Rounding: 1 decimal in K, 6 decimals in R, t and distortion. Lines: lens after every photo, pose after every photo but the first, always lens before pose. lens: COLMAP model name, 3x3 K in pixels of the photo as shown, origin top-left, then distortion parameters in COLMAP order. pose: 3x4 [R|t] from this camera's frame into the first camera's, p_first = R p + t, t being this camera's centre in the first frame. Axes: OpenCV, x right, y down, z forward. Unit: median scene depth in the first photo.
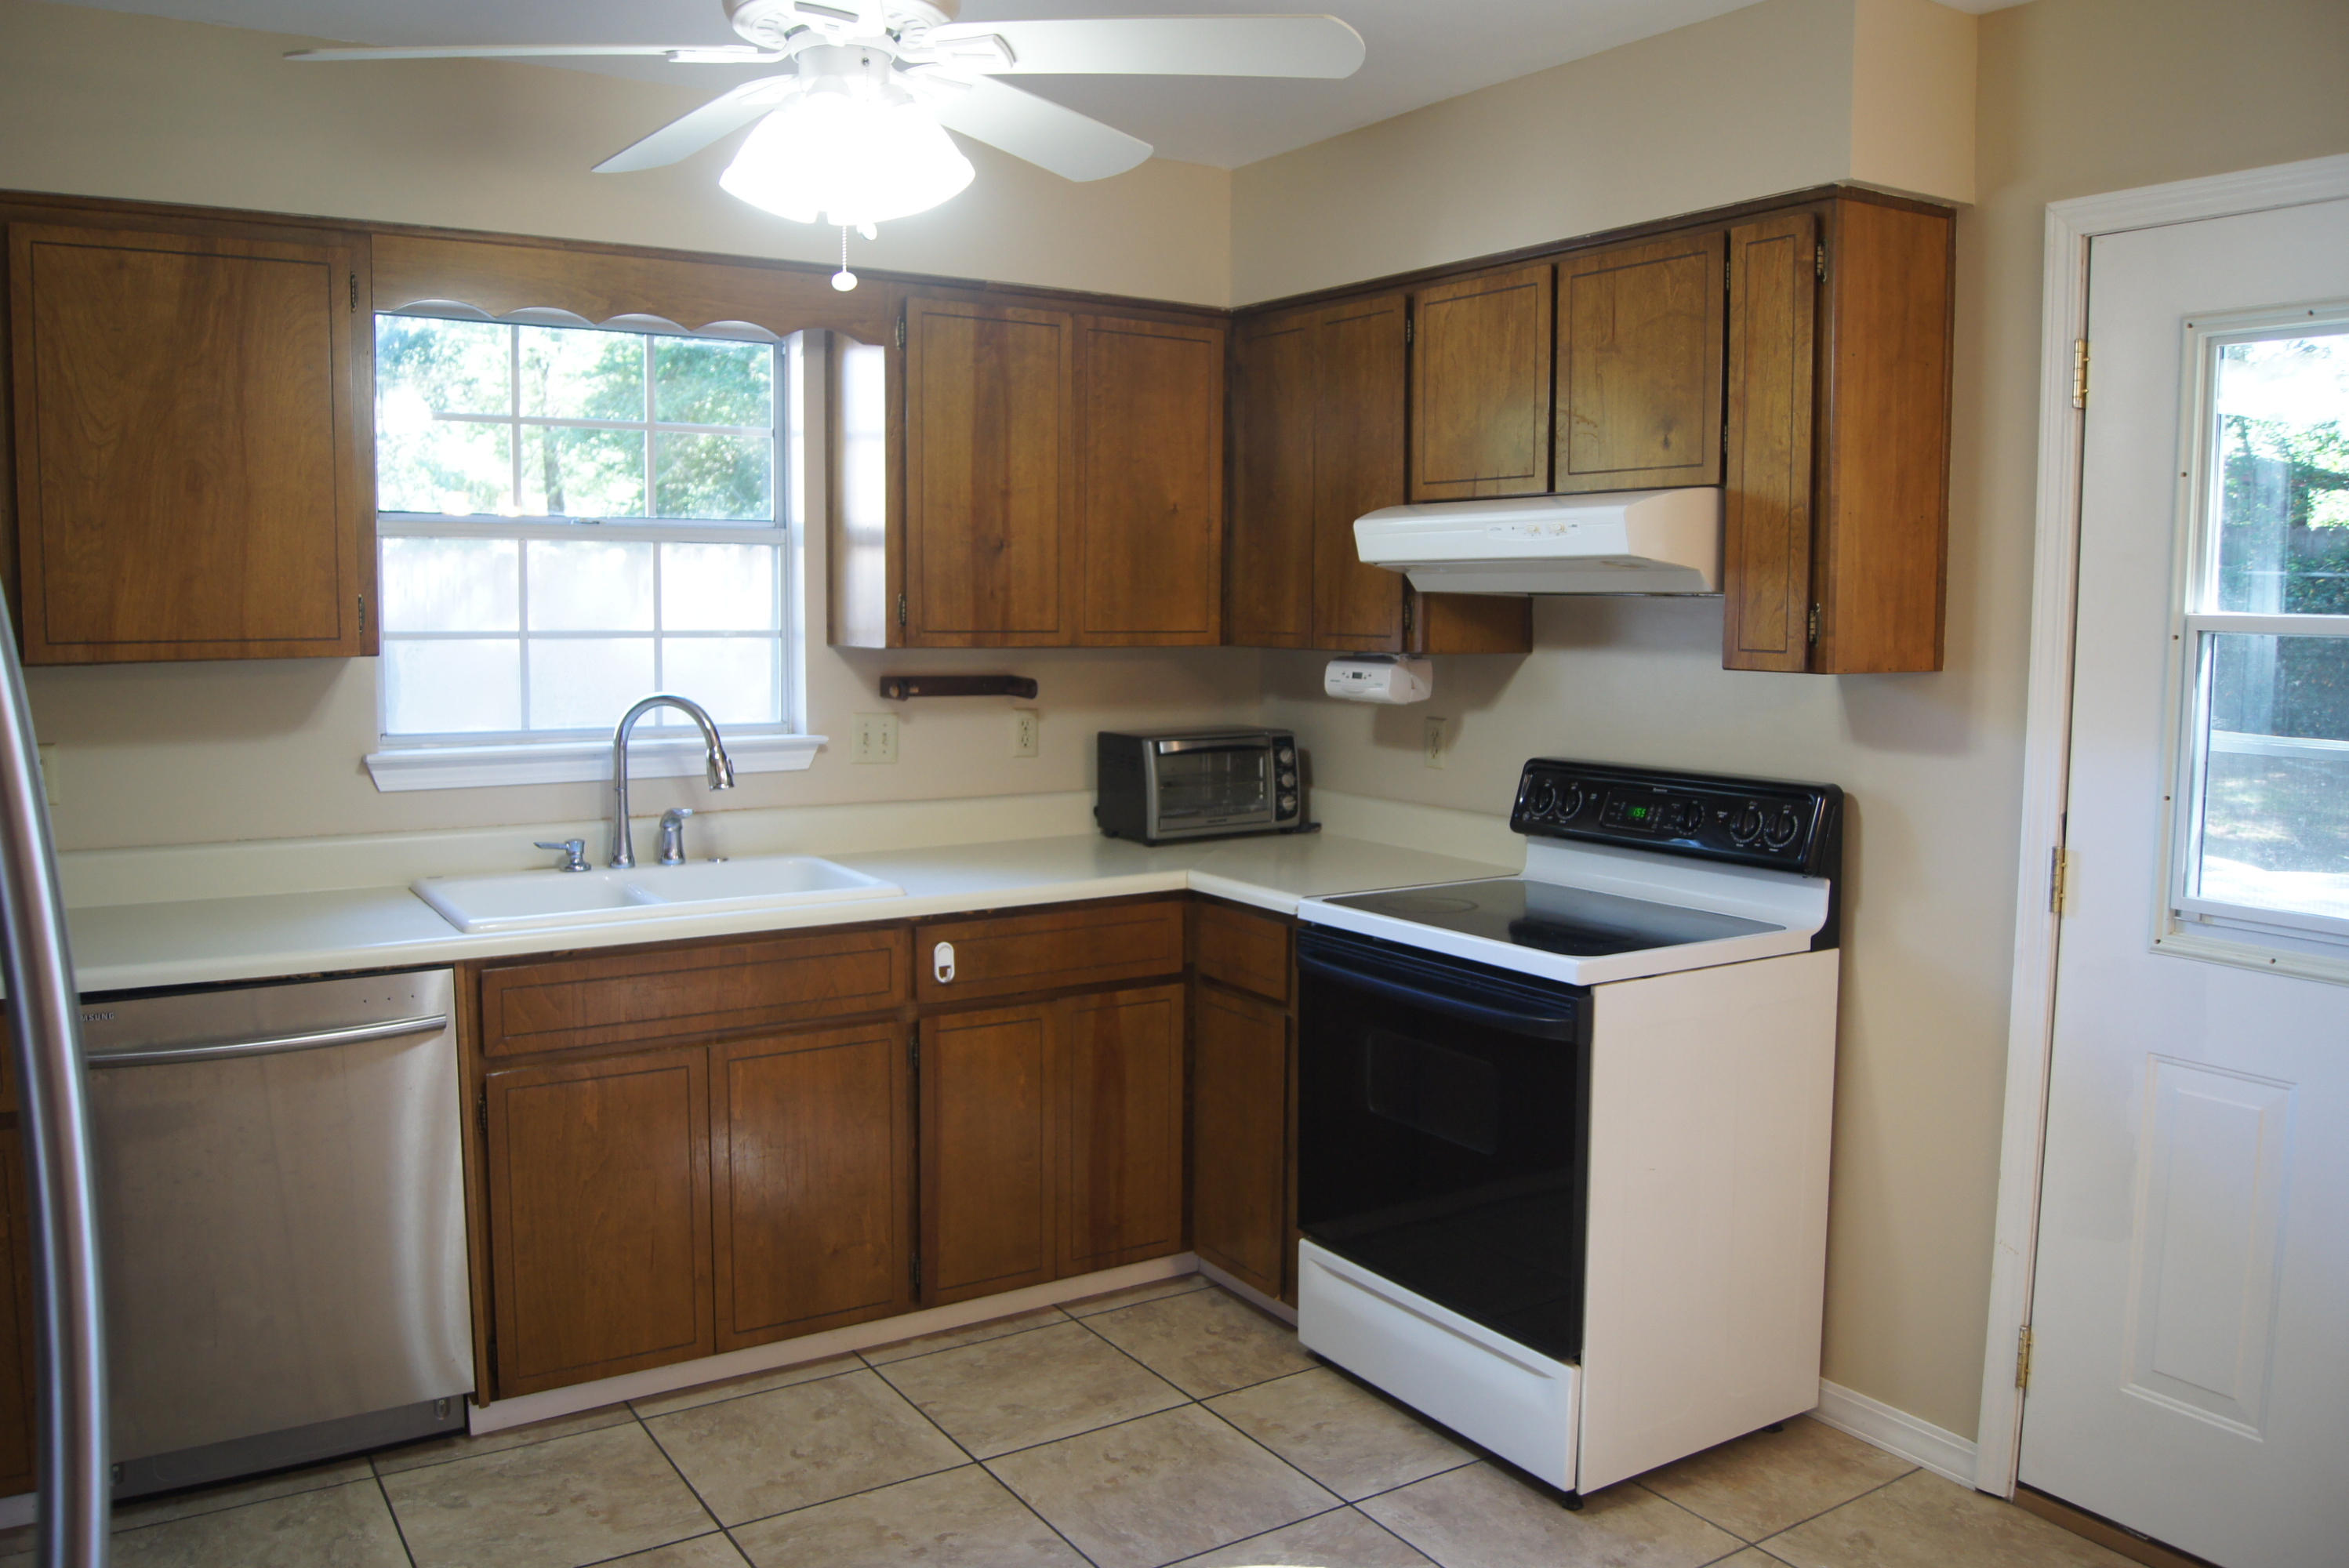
lens RADIAL K [[1816.6, 0, 1151.7], [0, 1816.6, 771.5], [0, 0, 1]] dist [-0.087354, 0.015829]
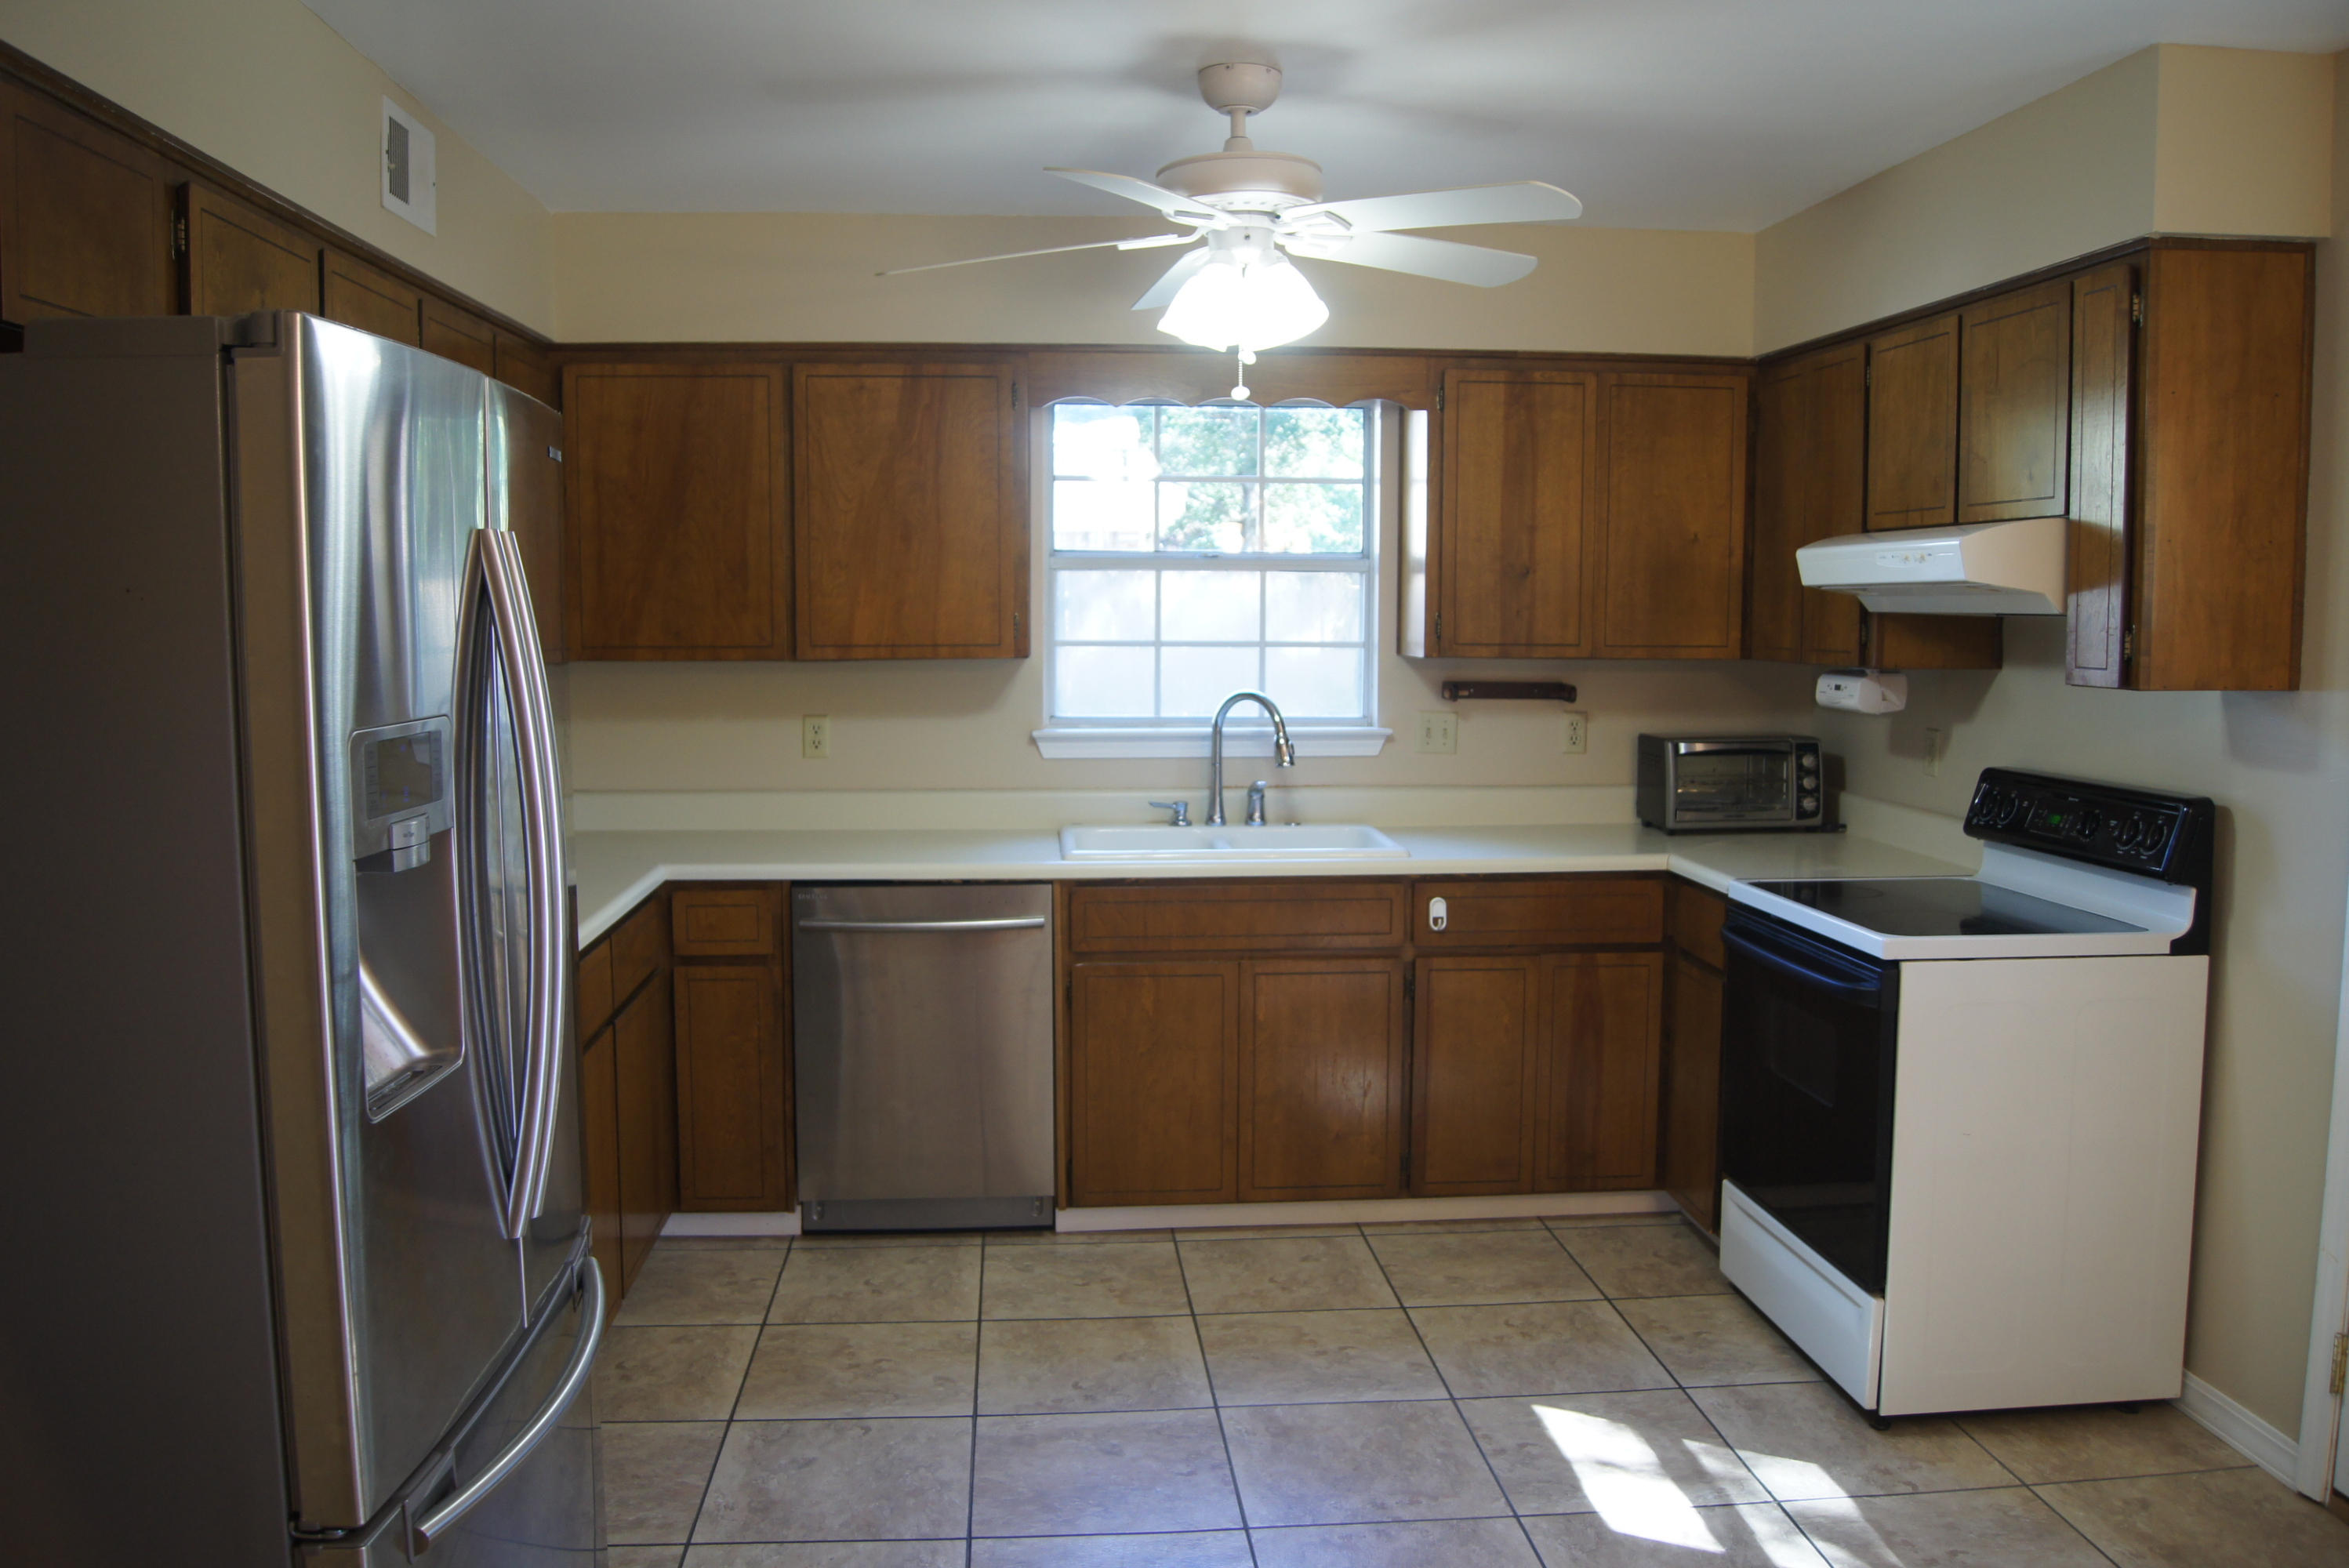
lens RADIAL K [[1816.6, 0, 1151.7], [0, 1816.6, 771.5], [0, 0, 1]] dist [-0.087354, 0.015829]
pose [[0.882411, 0.038703, -0.468884, 0.291914], [-0.041249, 0.999137, 0.004843, 0.011361], [0.468667, 0.015068, 0.883247, -0.178211]]
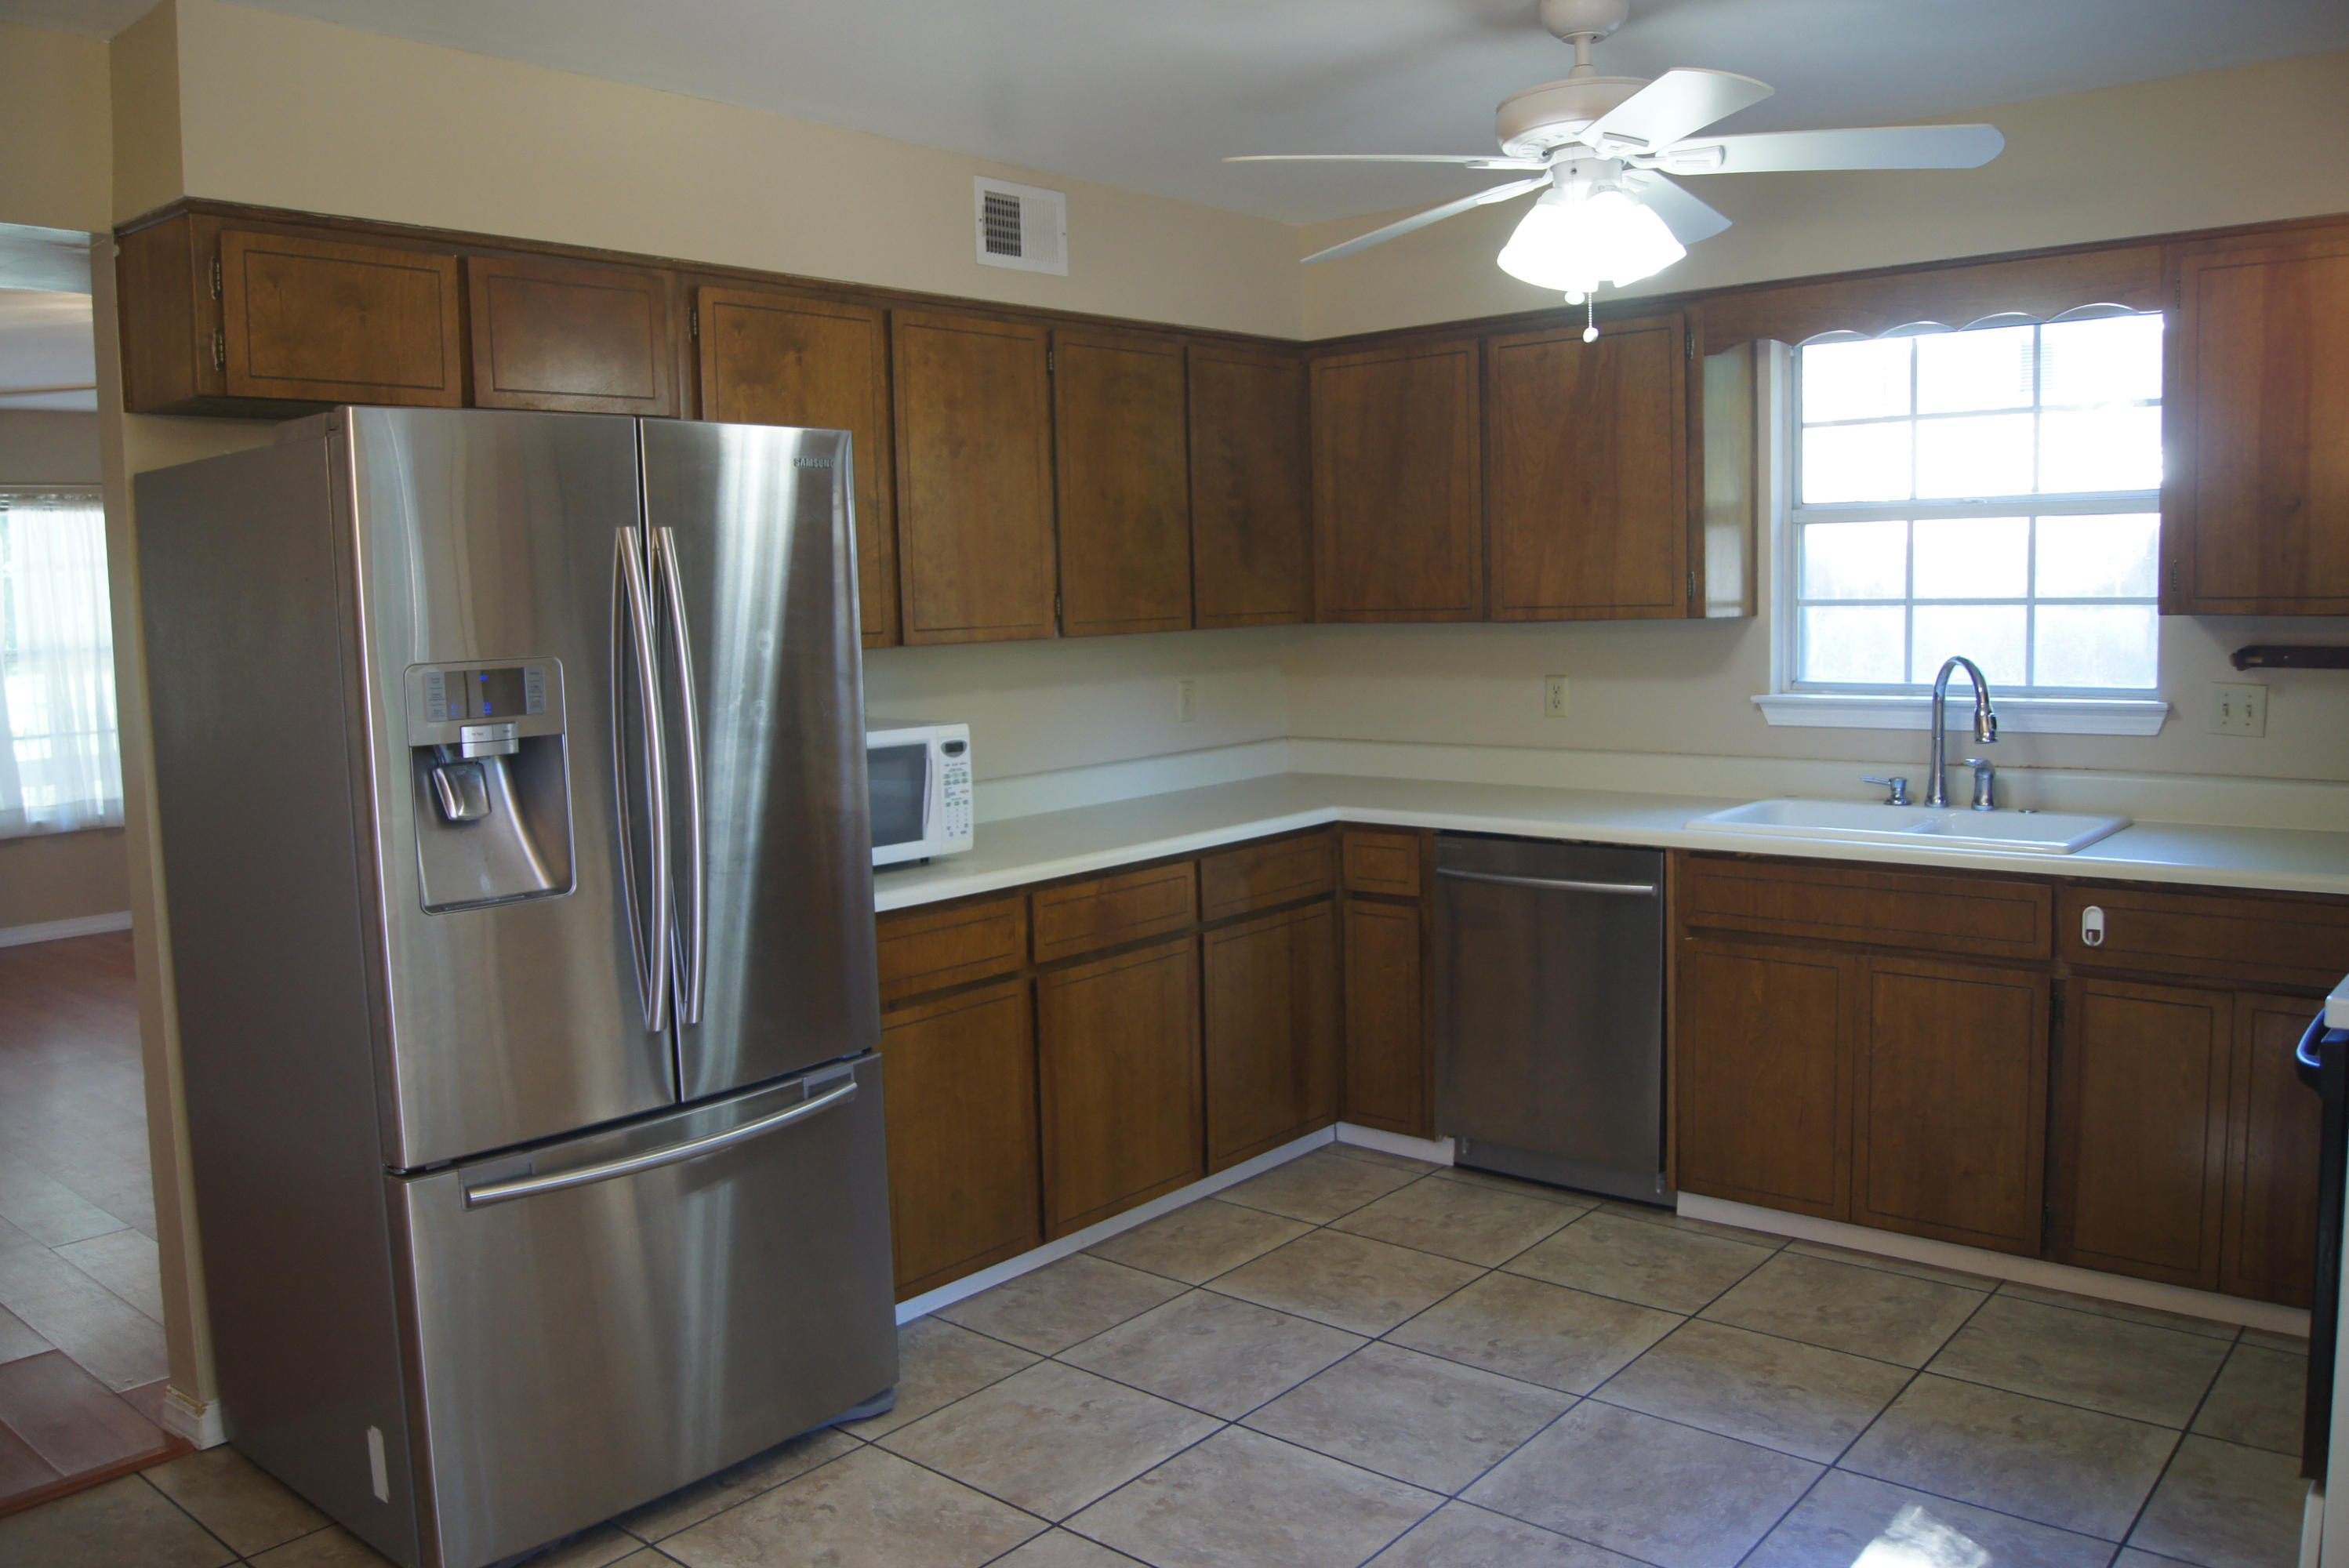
lens RADIAL K [[1816.6, 0, 1151.7], [0, 1816.6, 771.5], [0, 0, 1]] dist [-0.087354, 0.015829]
pose [[0.290331, 0.080570, -0.953528, 0.682440], [-0.063375, 0.995880, 0.064852, -0.011395], [0.954825, 0.041601, 0.294241, 0.209787]]
